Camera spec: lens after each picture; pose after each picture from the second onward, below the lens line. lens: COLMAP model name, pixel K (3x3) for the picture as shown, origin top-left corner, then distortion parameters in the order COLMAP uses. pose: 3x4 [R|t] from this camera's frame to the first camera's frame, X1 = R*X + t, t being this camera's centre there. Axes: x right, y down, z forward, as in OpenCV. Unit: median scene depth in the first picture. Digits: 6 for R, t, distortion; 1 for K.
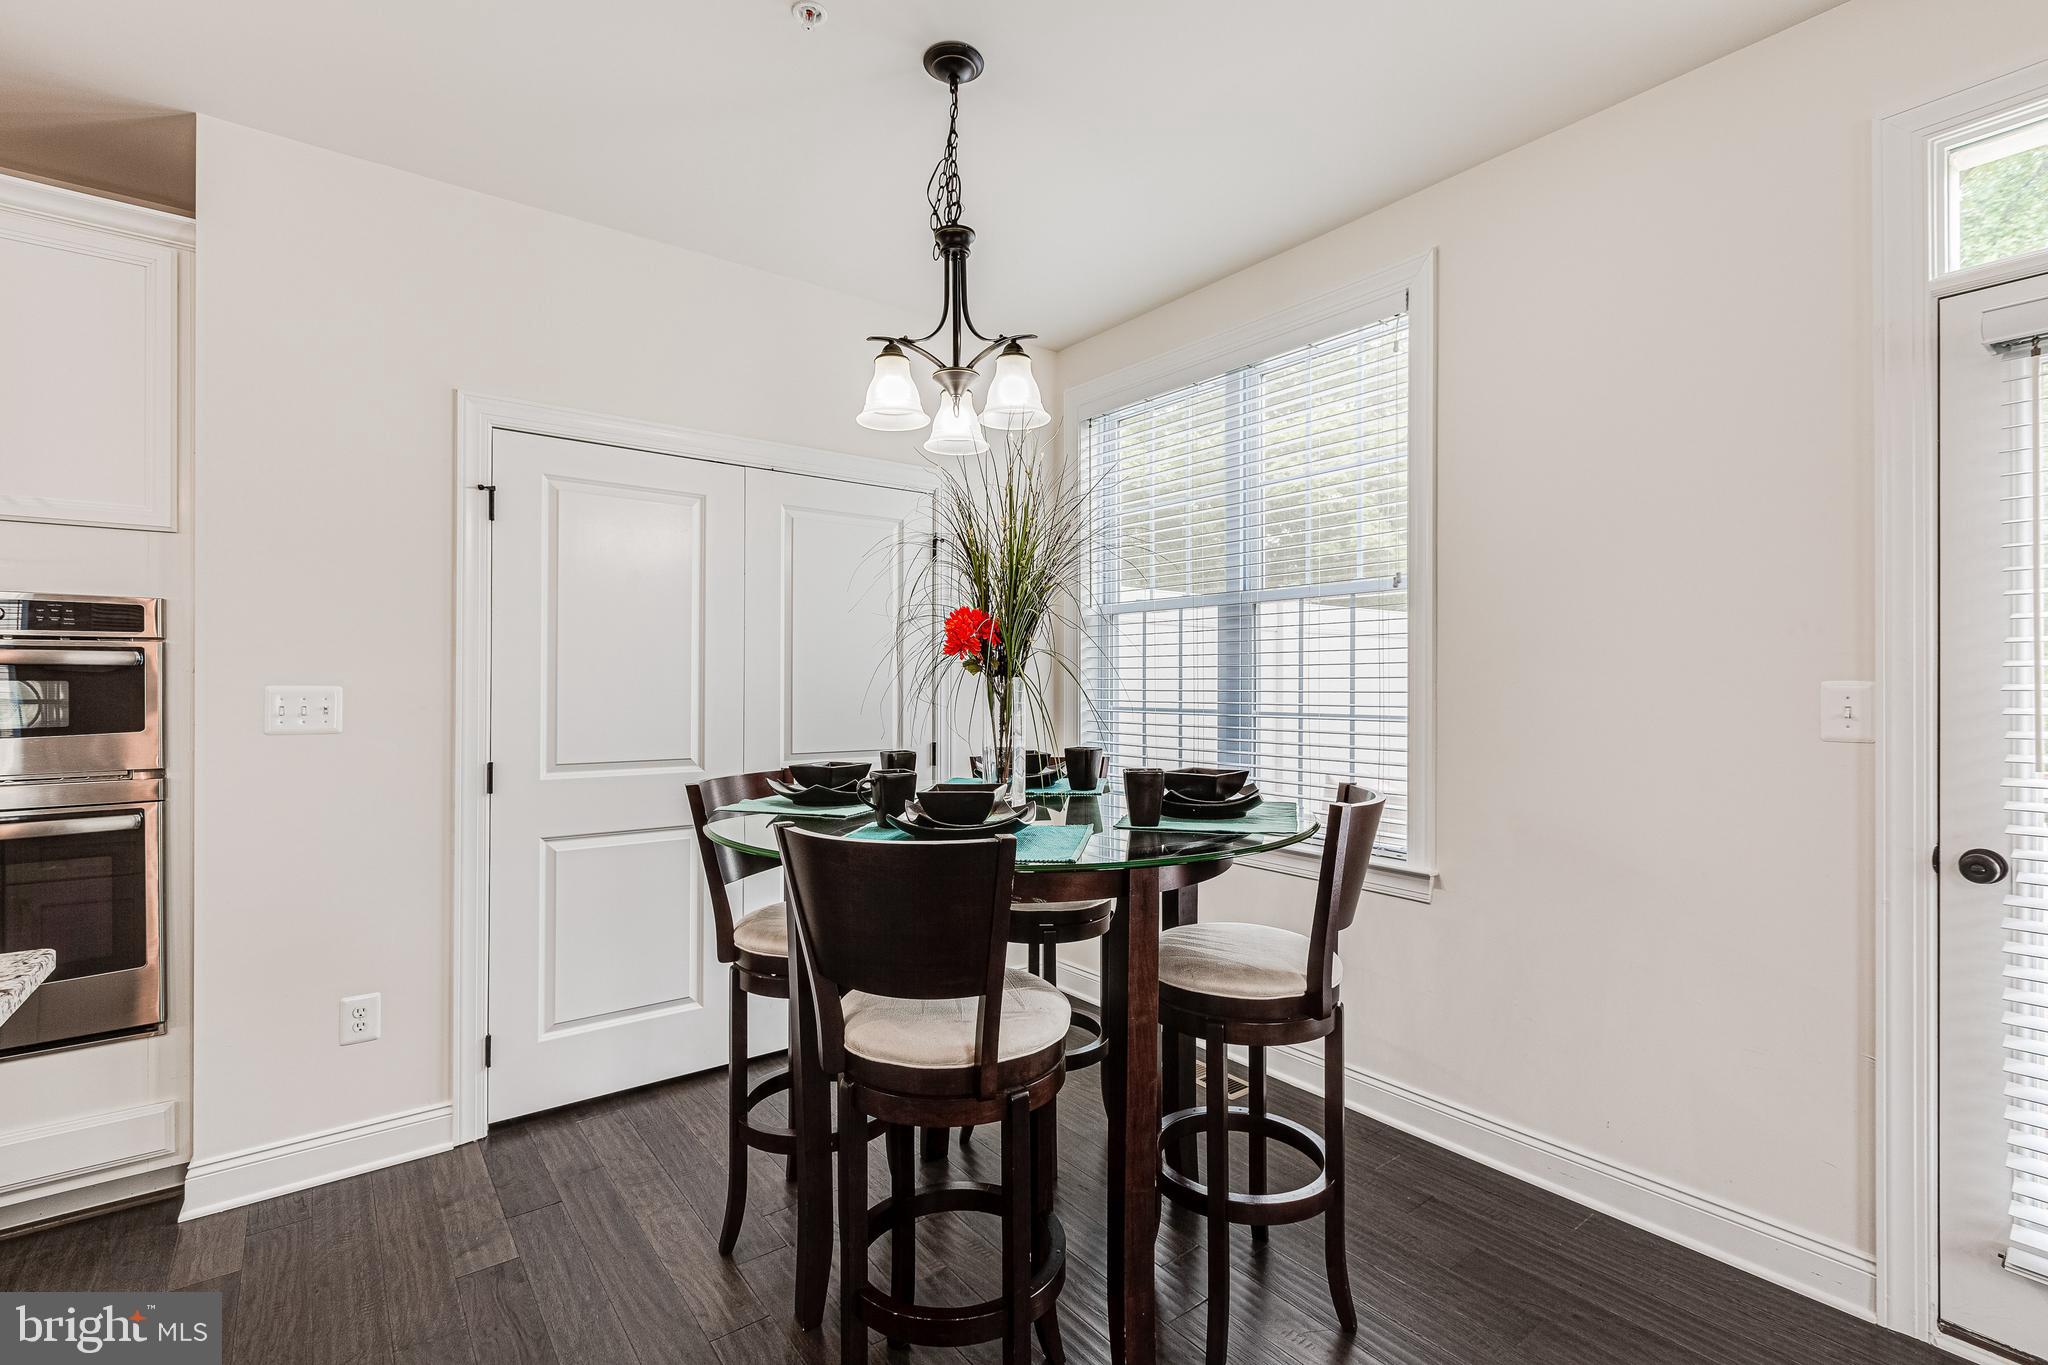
lens RADIAL K [[941.0, 0, 1011.4], [0, 941.0, 685.1], [0, 0, 1]] dist [0.001260, 0.000315]
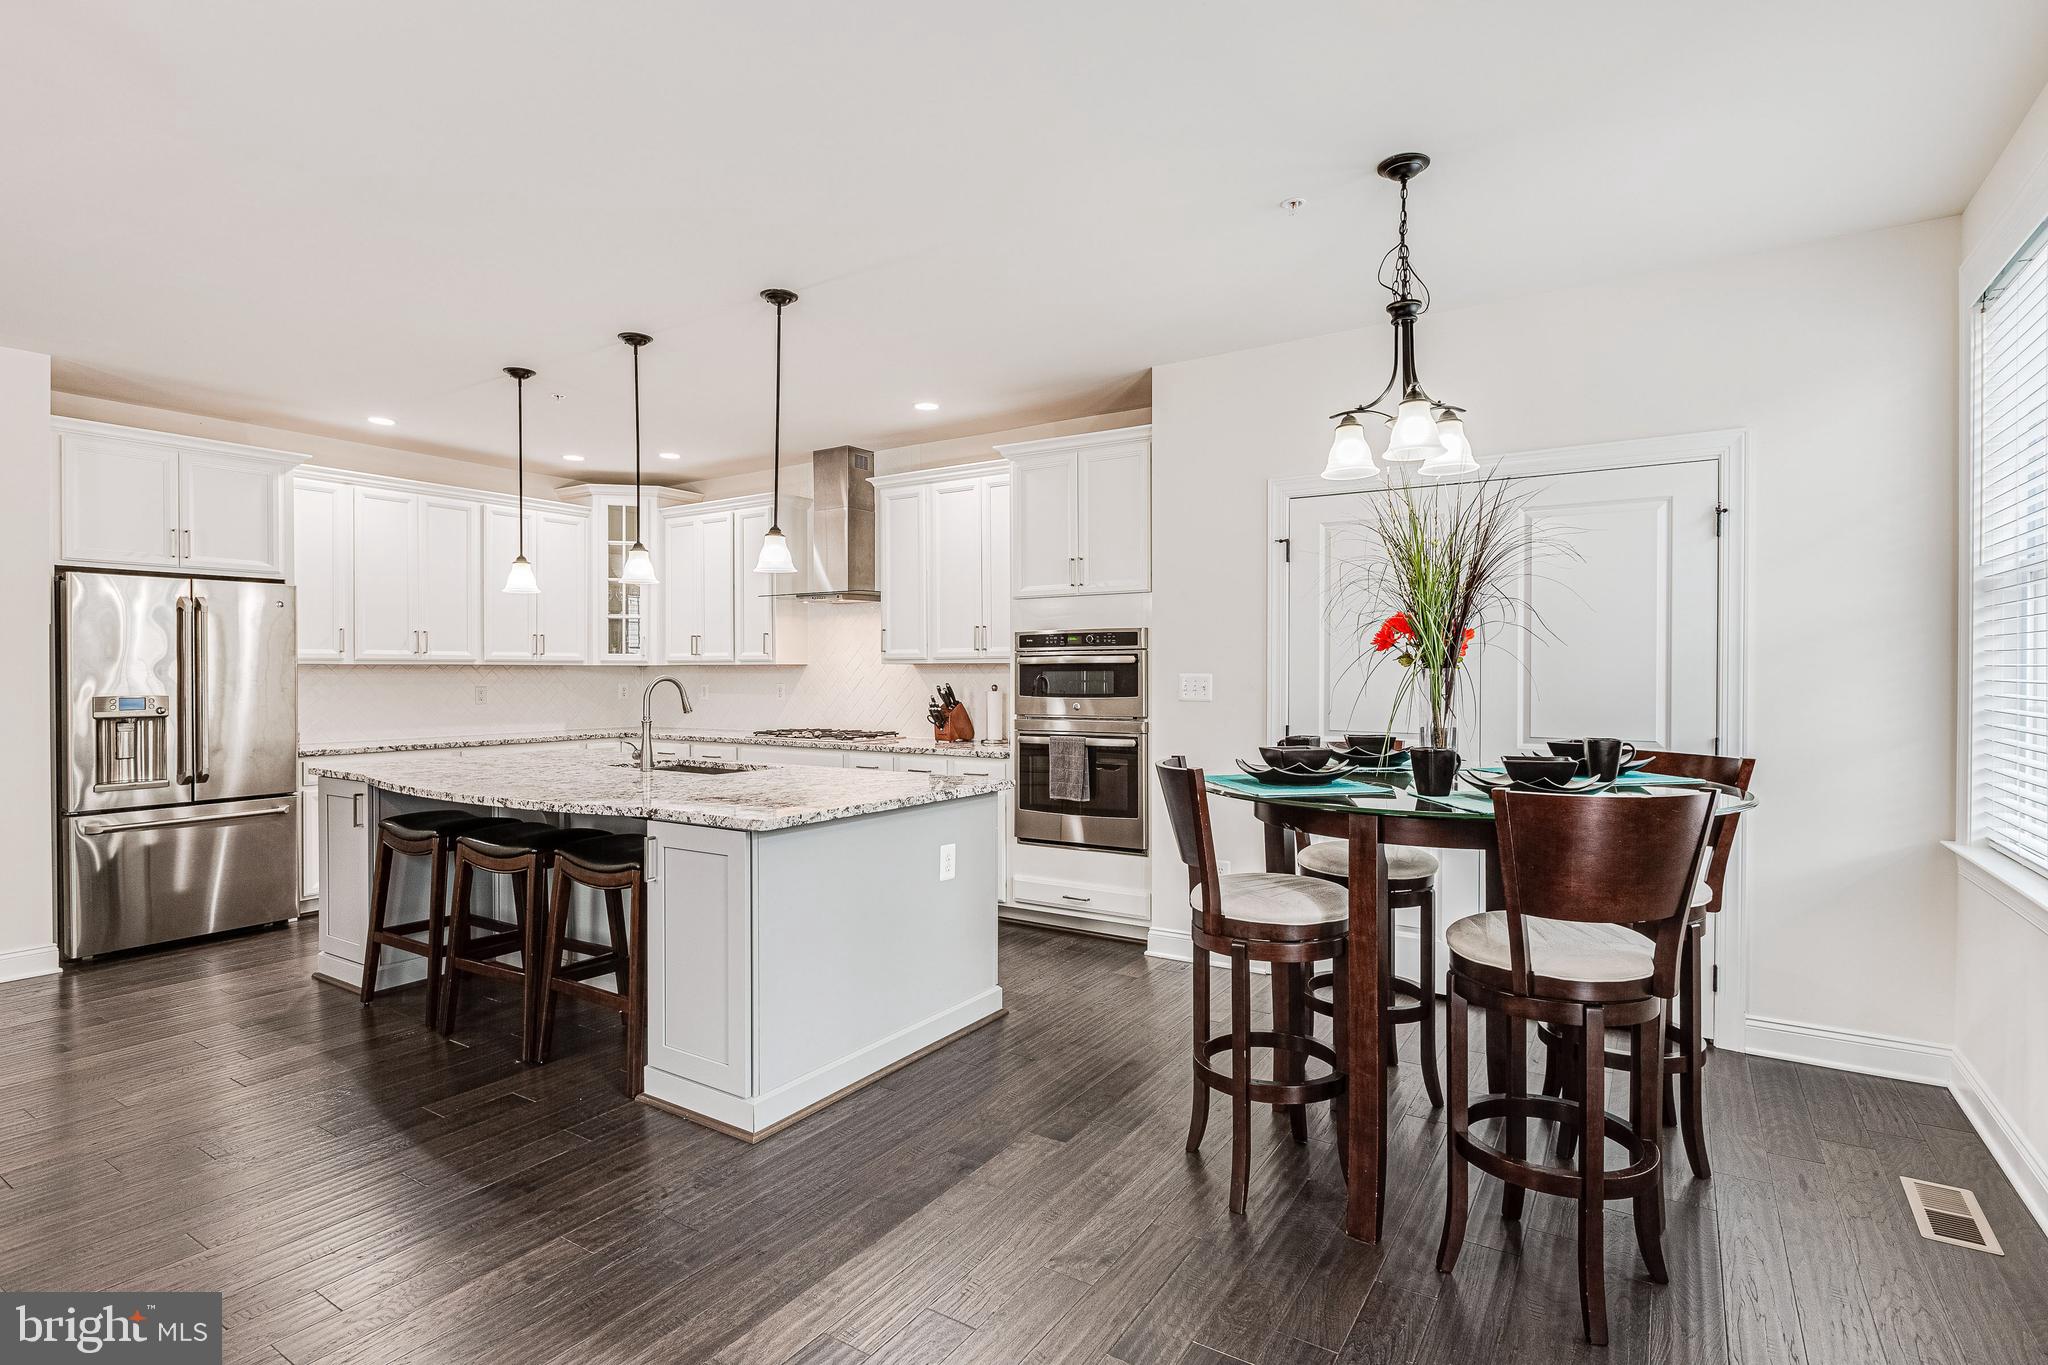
lens RADIAL K [[1004.3, 0, 1017.9], [0, 1004.3, 677.6], [0, 0, 1]] dist [-0.002505, -0.001264]
pose [[0.331774, 0.006092, -0.943339, 0.950492], [0.002224, 0.999971, 0.007240, -0.006668], [0.943356, -0.004500, 0.331751, 0.087594]]
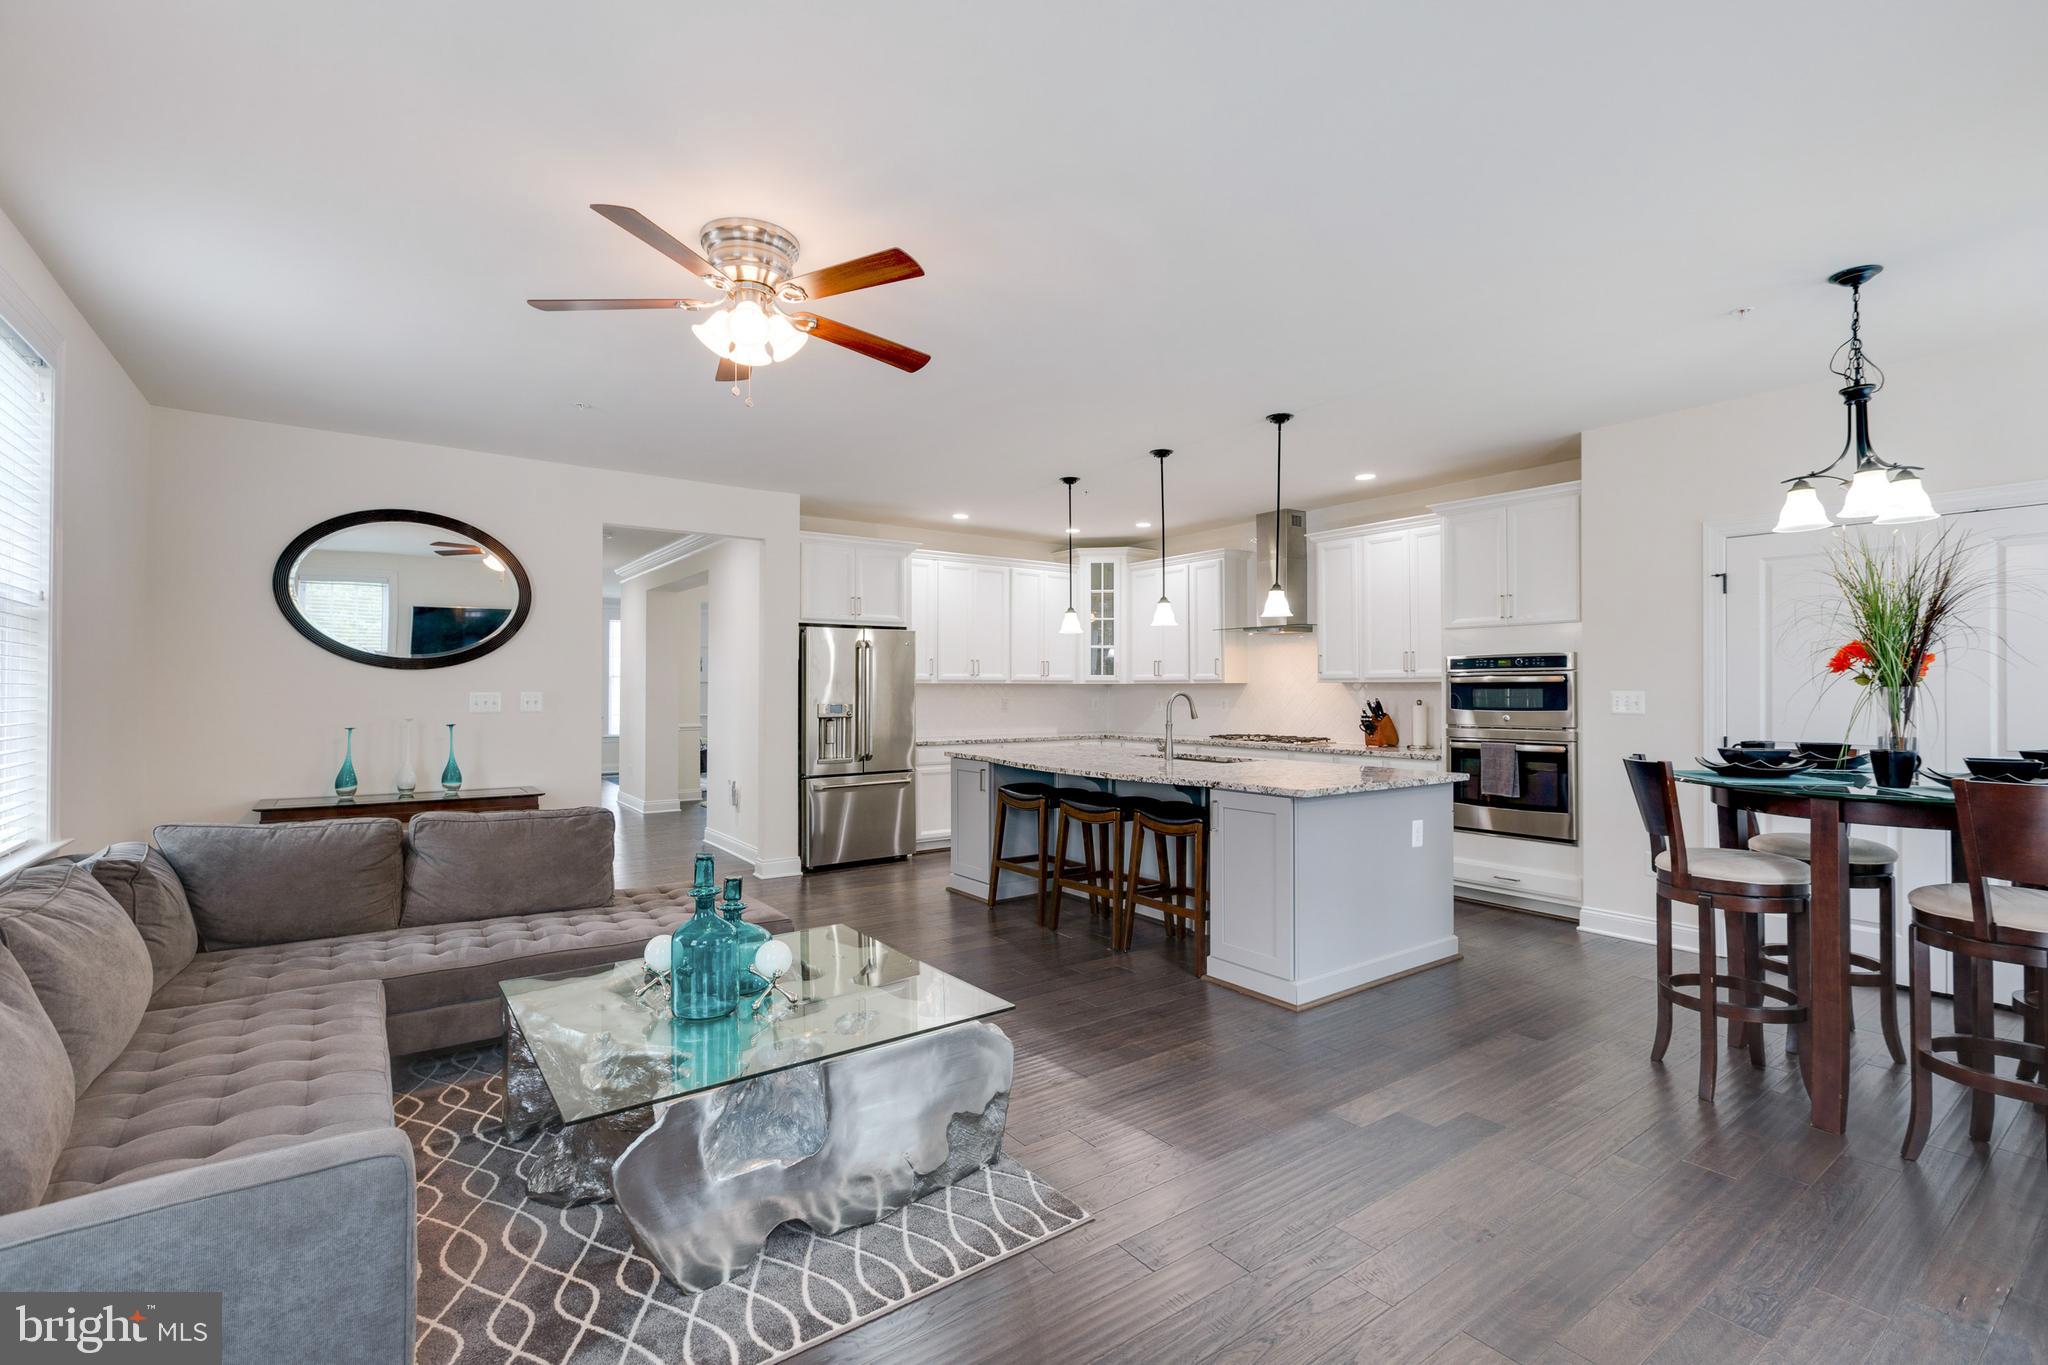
lens RADIAL K [[906.6, 0, 1018.0], [0, 906.6, 680.3], [0, 0, 1]] dist [0.003483, -0.000551]
pose [[-0.030801, -0.008607, -0.999488, 1.333287], [0.001836, 0.999961, -0.008667, -0.008109], [0.999524, -0.002102, -0.030784, -0.265226]]
